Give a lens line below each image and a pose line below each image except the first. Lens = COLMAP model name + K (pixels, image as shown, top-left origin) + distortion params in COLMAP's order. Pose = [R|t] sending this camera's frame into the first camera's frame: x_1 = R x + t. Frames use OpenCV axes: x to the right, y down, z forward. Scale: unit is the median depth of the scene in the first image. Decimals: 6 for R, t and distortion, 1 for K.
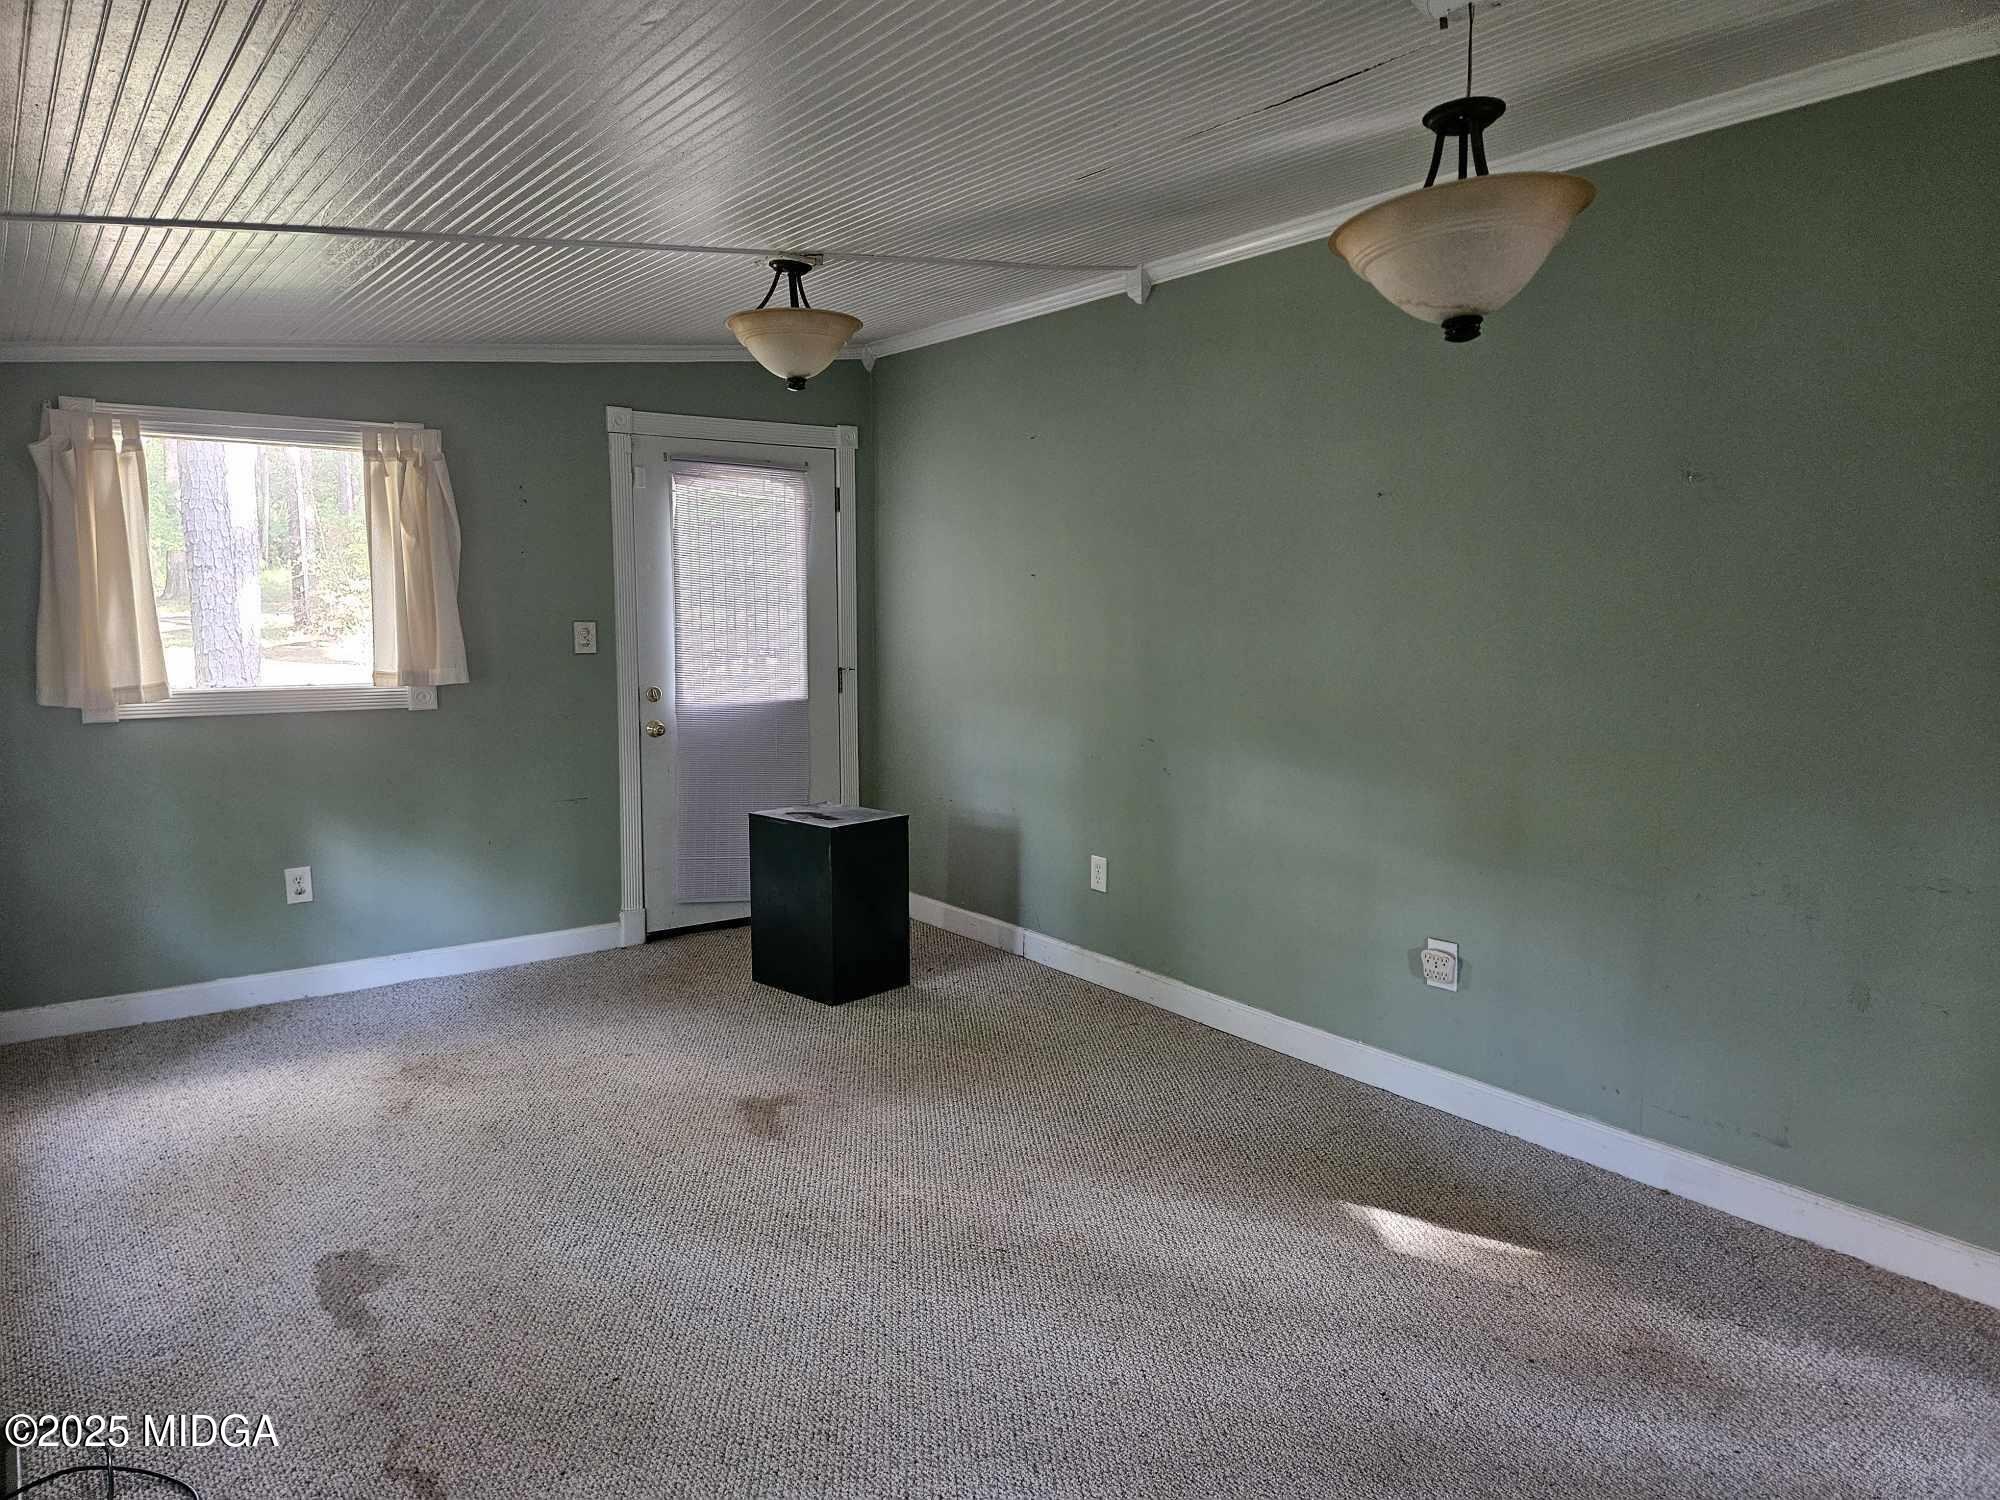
lens RADIAL K [[1331.3, 0, 1003.1], [0, 1331.3, 741.3], [0, 0, 1]] dist [0.037777, -0.005115]
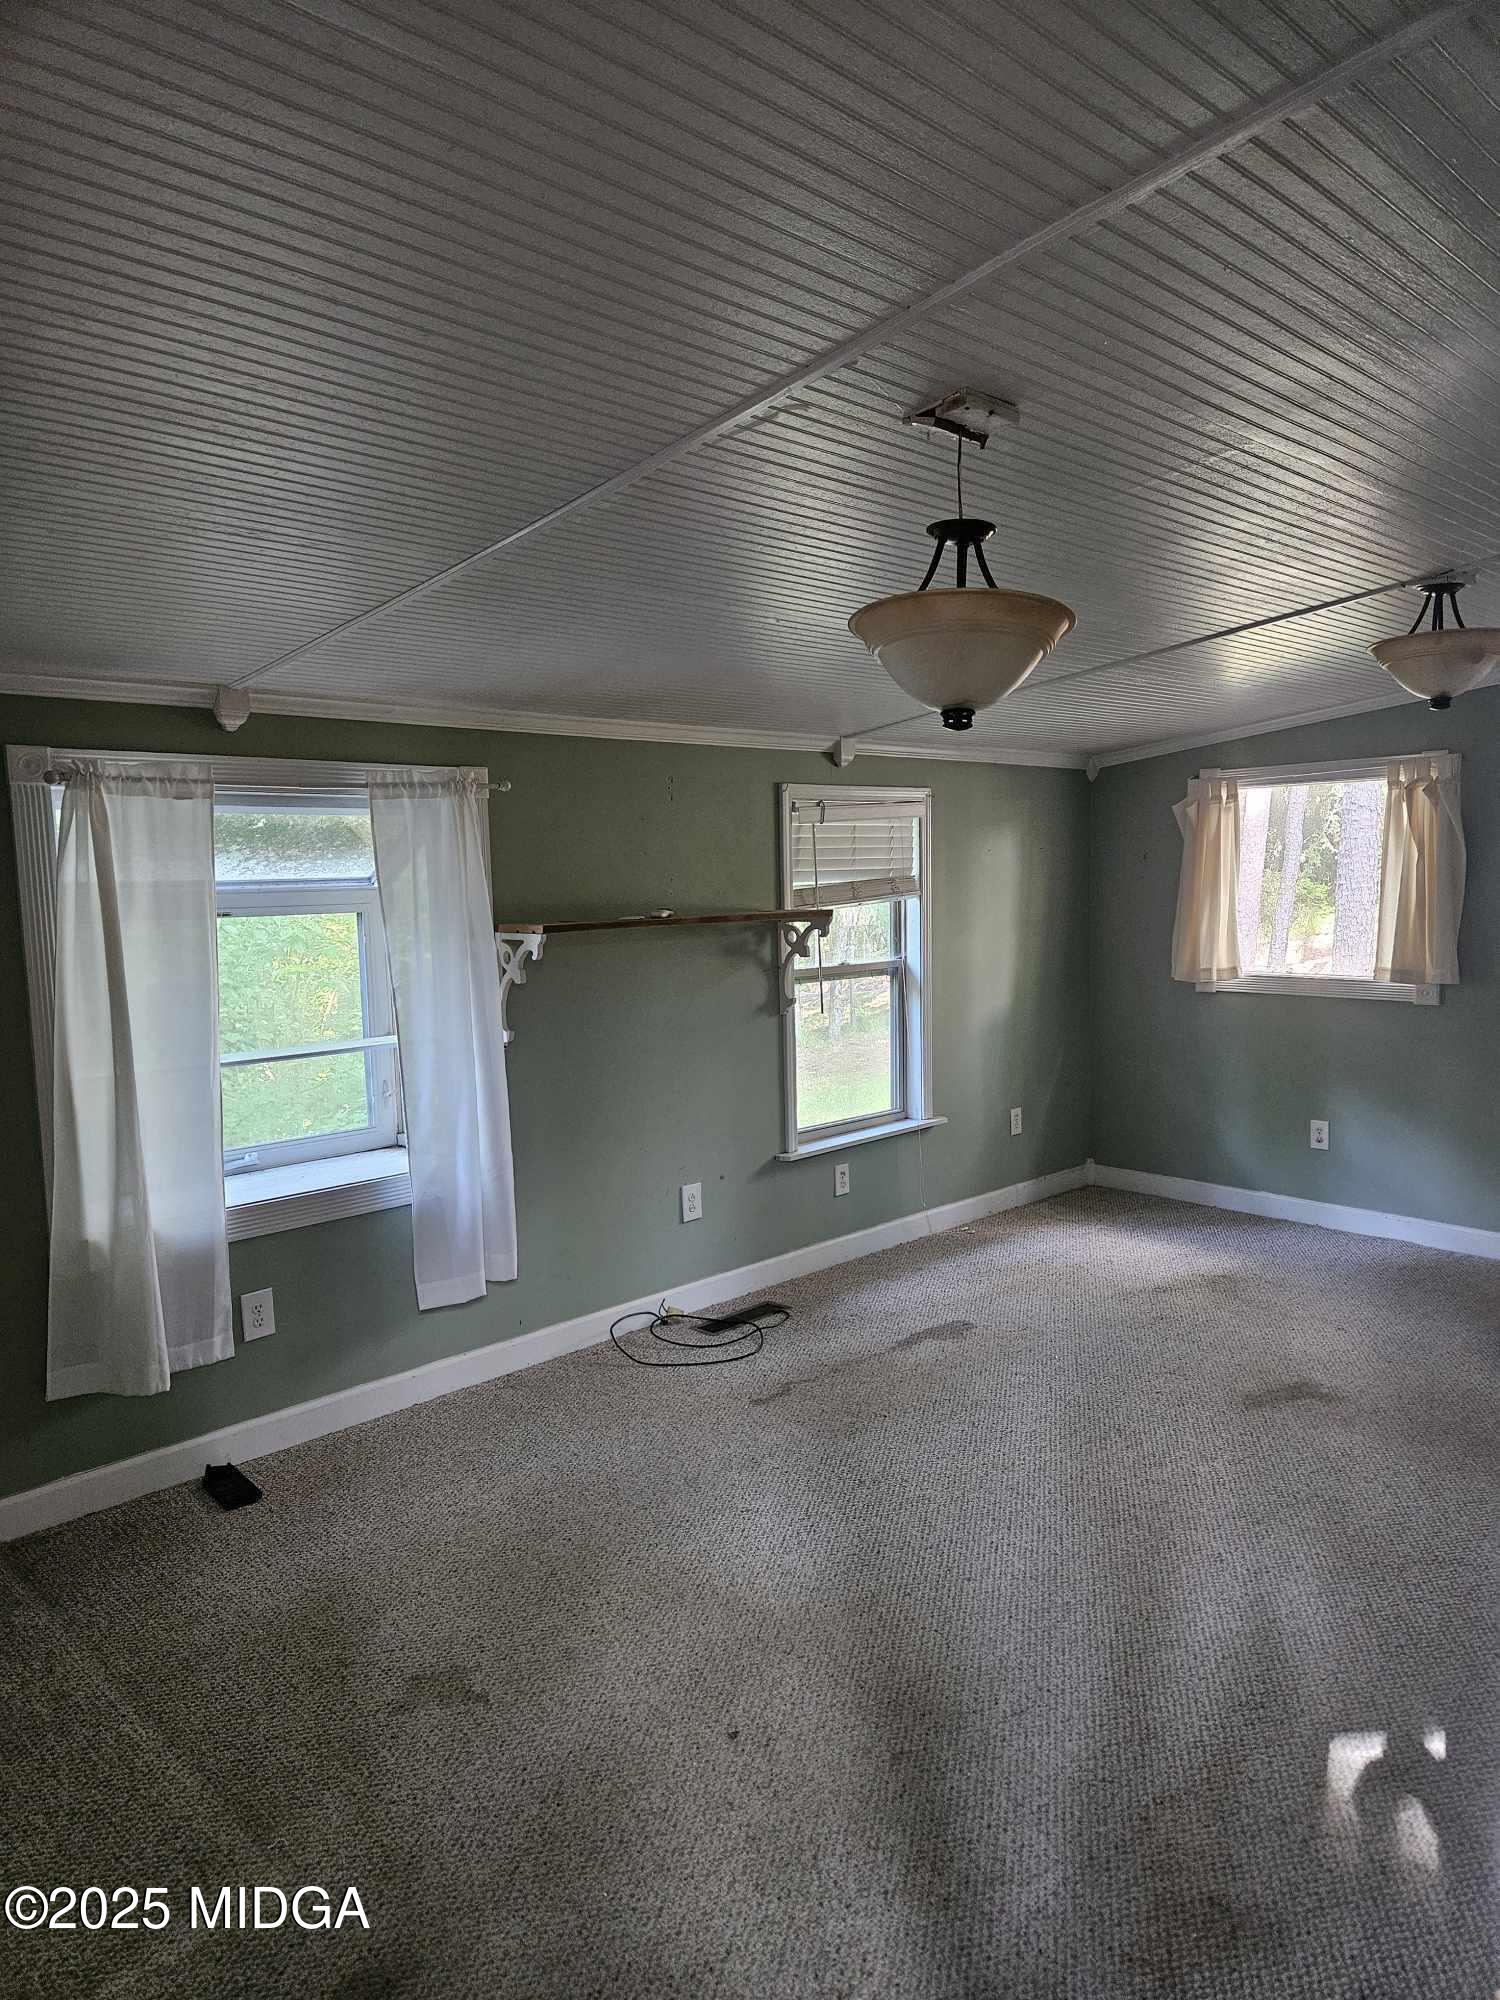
lens RADIAL K [[1331.3, 0, 754.7], [0, 1331.3, 1009.6], [0, 0, 1]] dist [0.037777, -0.005115]
pose [[0.125025, 0.095412, -0.987555, 0.690369], [-0.091074, 0.992266, 0.084337, -0.071915], [0.987965, 0.079396, 0.132748, 0.337769]]
